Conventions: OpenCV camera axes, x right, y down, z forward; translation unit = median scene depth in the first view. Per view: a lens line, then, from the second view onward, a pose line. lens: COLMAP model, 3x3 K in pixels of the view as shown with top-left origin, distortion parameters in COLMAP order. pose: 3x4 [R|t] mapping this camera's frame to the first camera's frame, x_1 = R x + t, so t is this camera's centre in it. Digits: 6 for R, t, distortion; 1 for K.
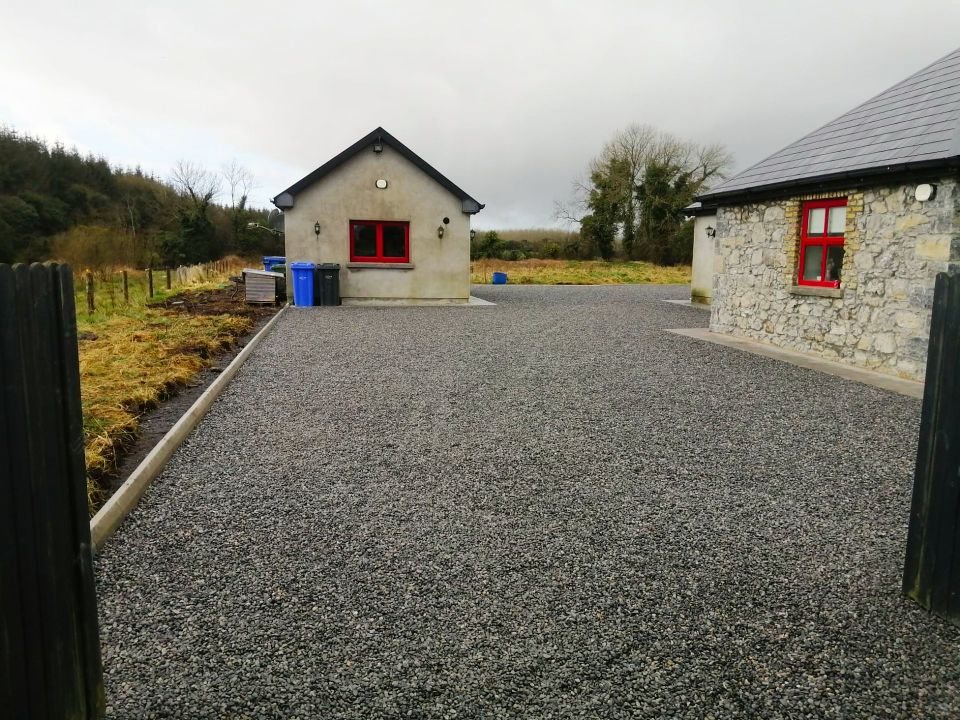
lens RADIAL K [[727.5, 0, 481.3], [0, 727.5, 355.8], [0, 0, 1]] dist [0.014675, -0.031392]
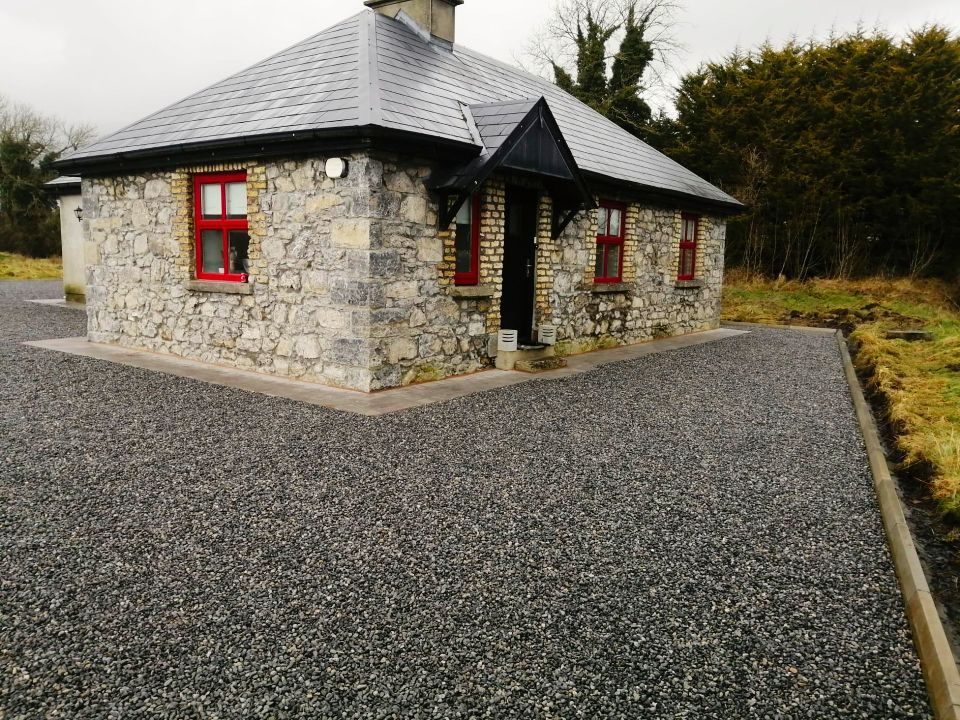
lens RADIAL K [[727.5, 0, 483.1], [0, 727.5, 353.7], [0, 0, 1]] dist [0.014675, -0.031392]
pose [[0.704660, -0.091508, 0.703619, 0.092408], [0.085905, 0.995357, 0.043418, -0.025409], [-0.704325, 0.029849, 0.709249, 0.230871]]
